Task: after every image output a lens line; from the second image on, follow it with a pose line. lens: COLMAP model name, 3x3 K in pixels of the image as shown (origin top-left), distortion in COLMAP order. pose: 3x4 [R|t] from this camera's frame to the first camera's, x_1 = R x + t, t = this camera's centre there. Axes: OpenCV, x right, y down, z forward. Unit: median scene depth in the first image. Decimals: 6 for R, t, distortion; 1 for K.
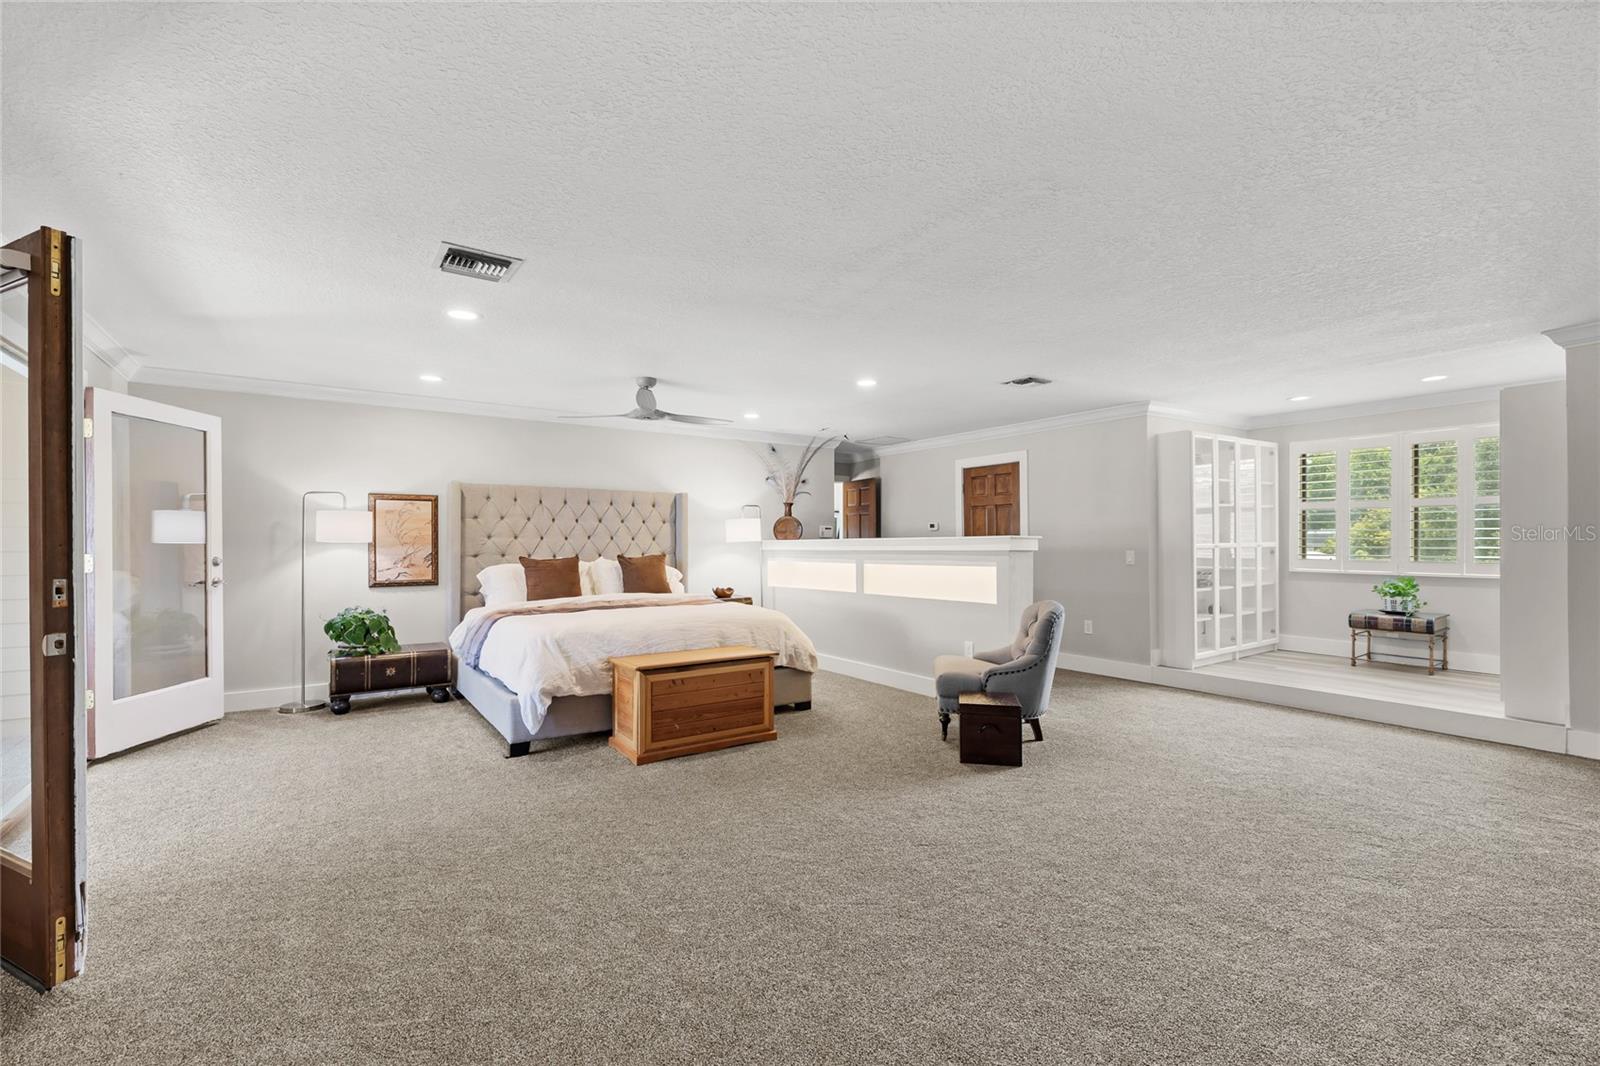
lens RADIAL K [[691.3, 0, 790.9], [0, 691.3, 541.0], [0, 0, 1]] dist [0.001411, 0.000188]
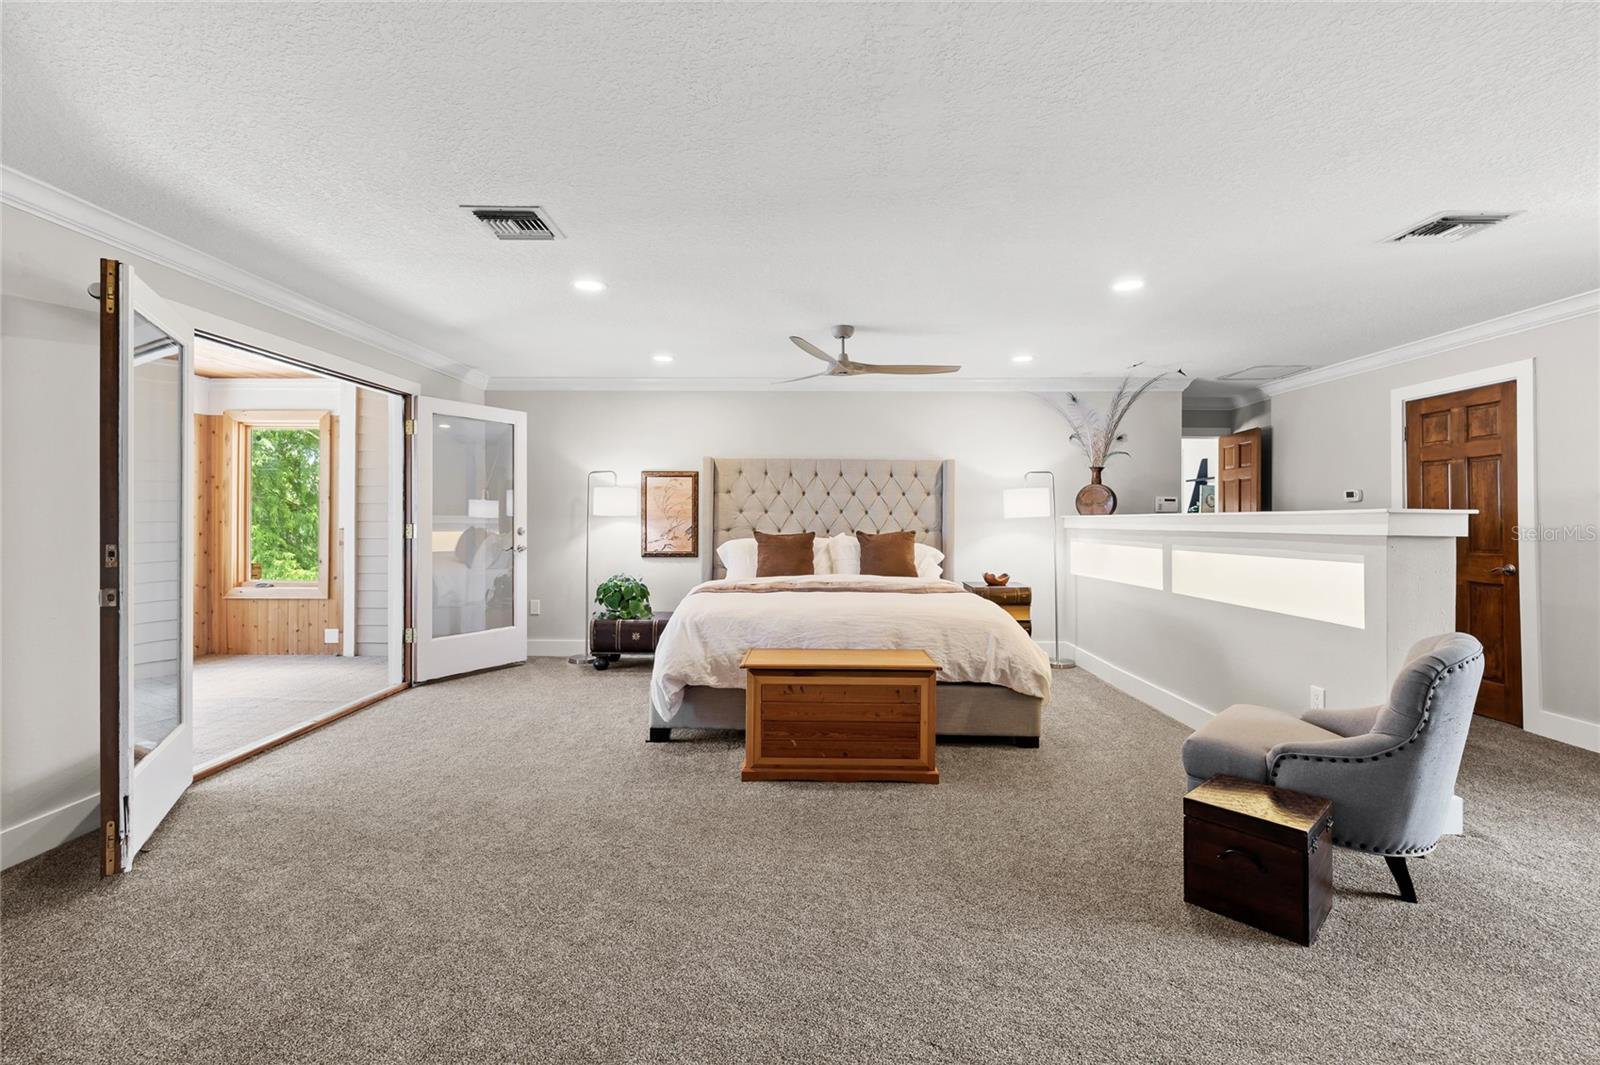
lens RADIAL K [[691.3, 0, 792.8], [0, 691.3, 515.7], [0, 0, 1]] dist [0.001411, 0.000188]
pose [[0.818602, 0.003652, -0.574349, 0.255004], [-0.003782, 0.999992, 0.000968, -0.000666], [0.574348, 0.001379, 0.818610, 0.278450]]
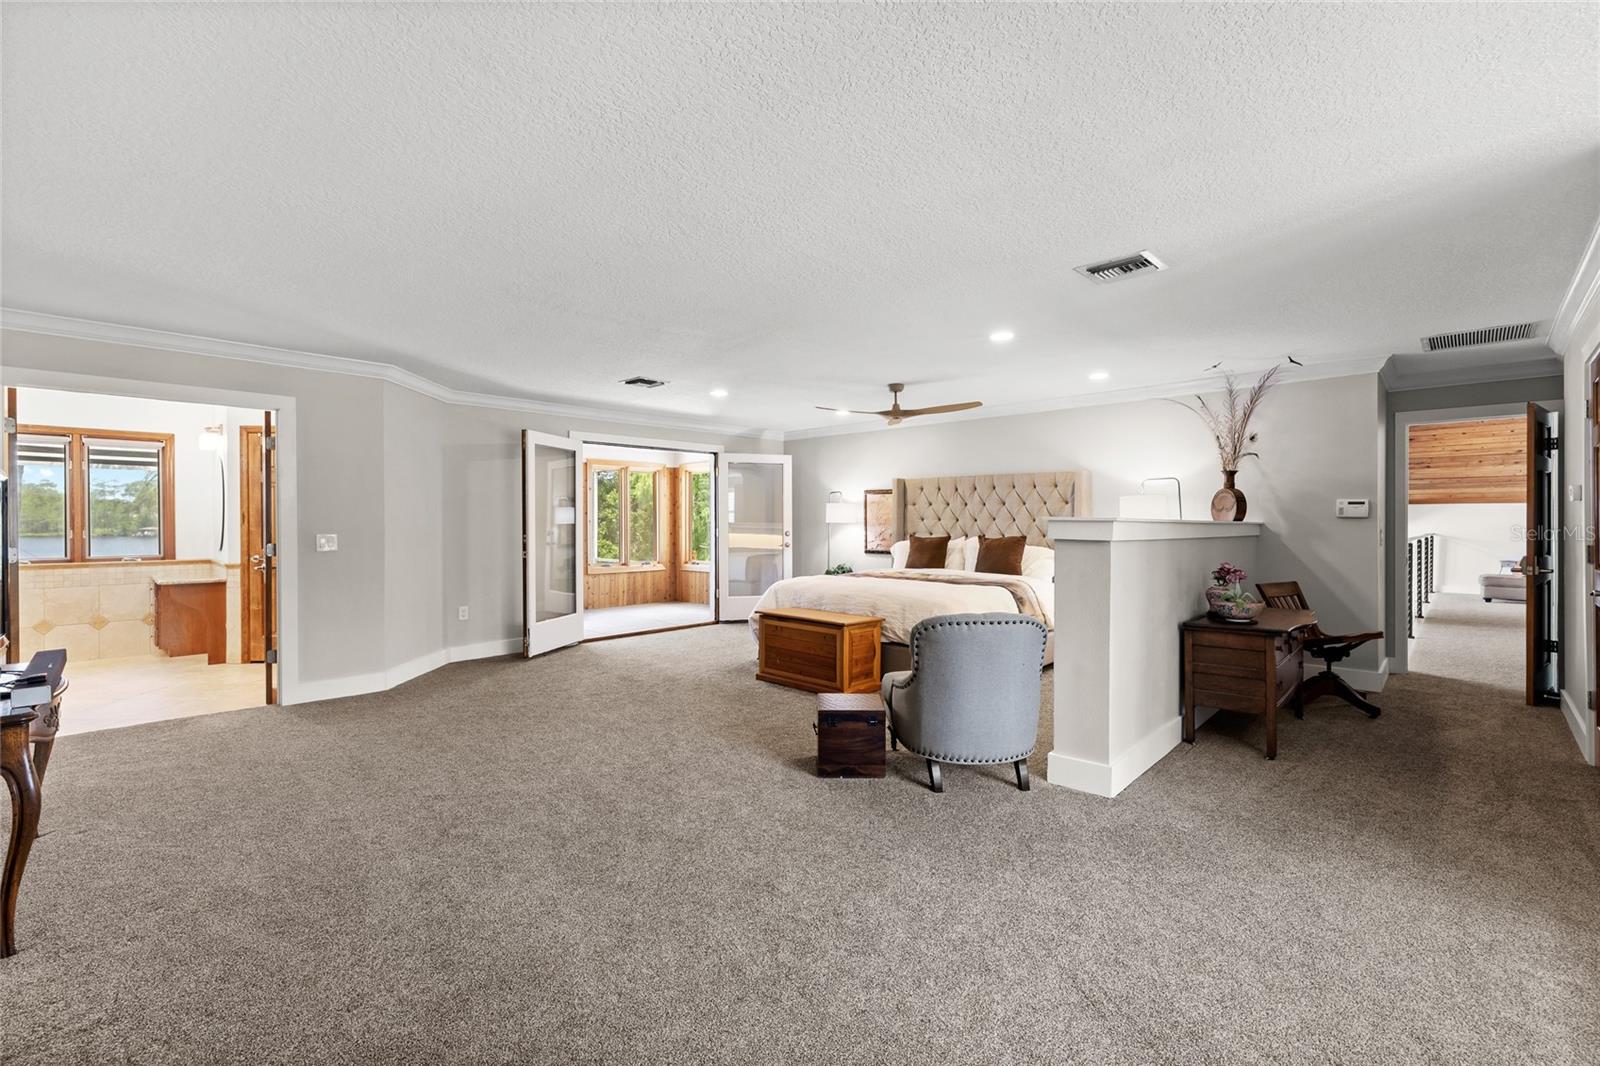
lens RADIAL K [[691.3, 0, 790.8], [0, 691.3, 523.9], [0, 0, 1]] dist [0.001411, 0.000188]
pose [[0.193532, 0.004954, -0.981081, 0.980115], [0.002213, 0.999983, 0.005486, -0.005856], [0.981091, -0.003233, 0.193518, 0.644064]]
